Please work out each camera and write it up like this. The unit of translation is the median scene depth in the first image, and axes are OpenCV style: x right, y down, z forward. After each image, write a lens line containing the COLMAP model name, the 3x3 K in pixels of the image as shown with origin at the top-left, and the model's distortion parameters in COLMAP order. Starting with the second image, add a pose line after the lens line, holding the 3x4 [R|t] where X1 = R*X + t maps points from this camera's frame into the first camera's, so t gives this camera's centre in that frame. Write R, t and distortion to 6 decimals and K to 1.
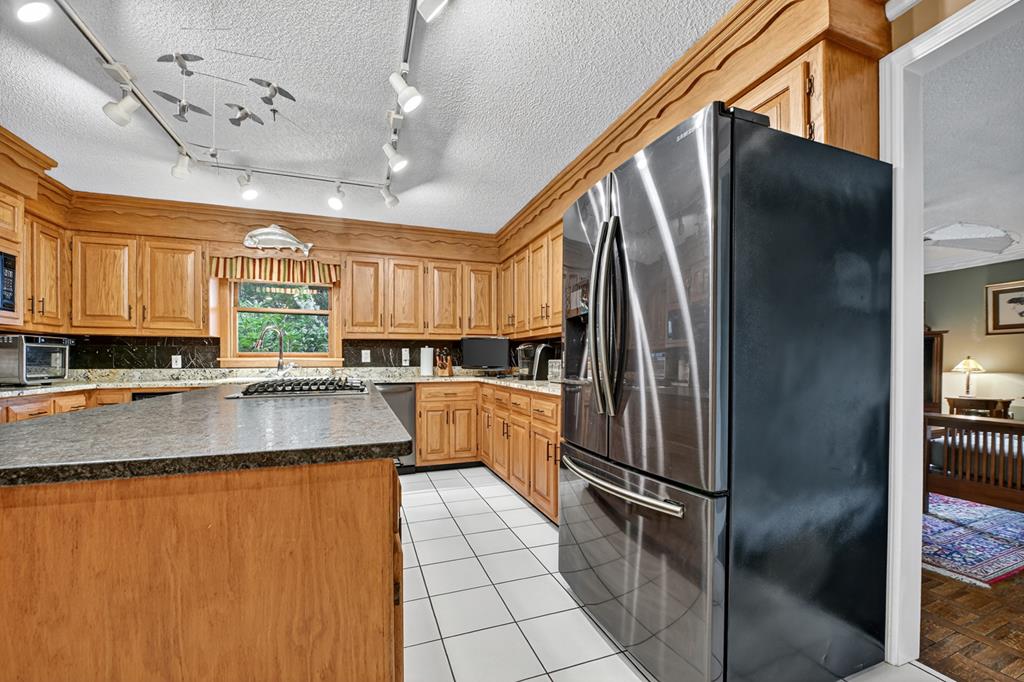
lens RADIAL K [[415.2, 0, 517.8], [0, 415.2, 362.4], [0, 0, 1]] dist [-0.019126, -0.000661]
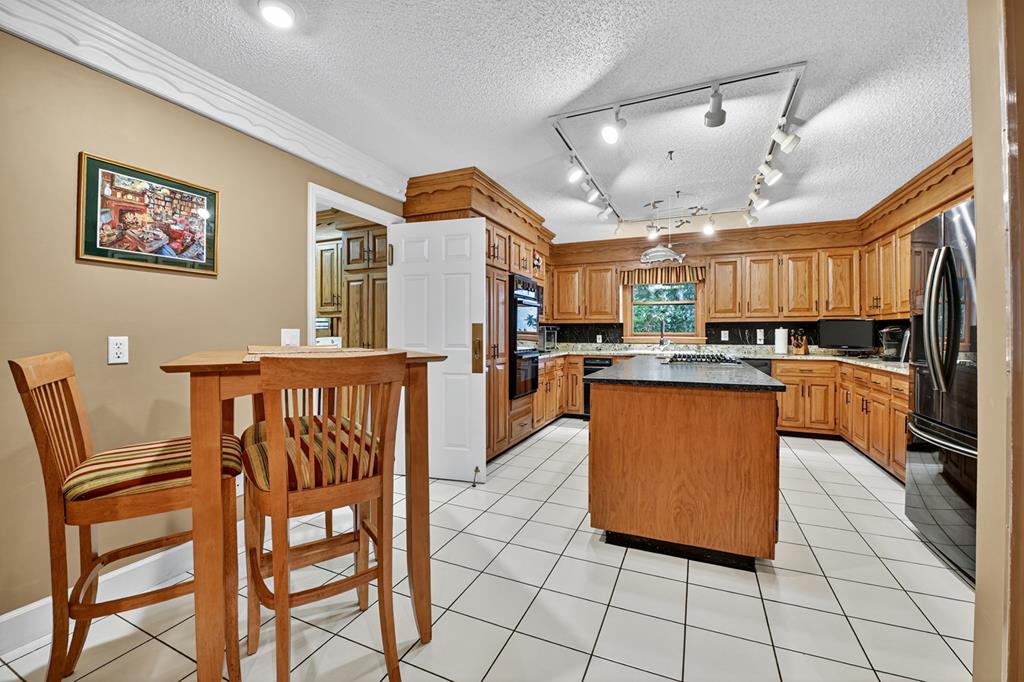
lens RADIAL K [[415.2, 0, 513.9], [0, 415.2, 329.3], [0, 0, 1]] dist [-0.019126, -0.000661]
pose [[0.711389, -0.002176, -0.702795, 0.062810], [-0.005760, 0.999944, -0.008927, -0.022608], [0.702775, 0.010398, 0.711336, -0.379884]]
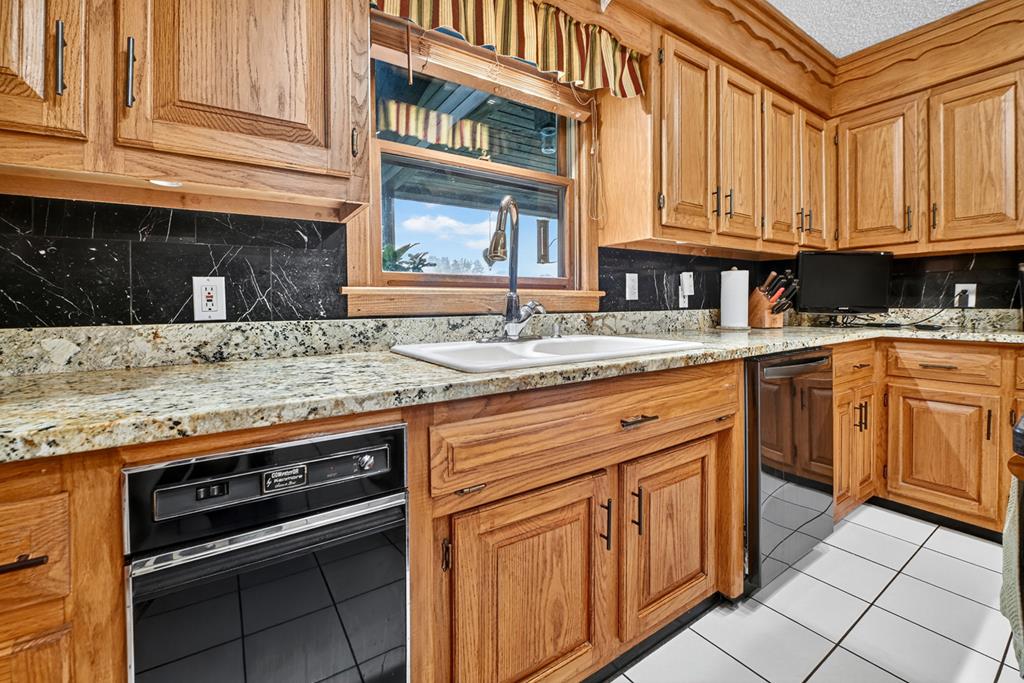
lens RADIAL K [[422.5, 0, 507.7], [0, 422.5, 308.9], [0, 0, 1]] dist [-0.021109, -0.000662]
pose [[0.977838, -0.010978, 0.209076, -0.693303], [0.010486, 0.999939, 0.003459, 0.007183], [-0.209101, -0.001190, 0.977893, 0.672121]]
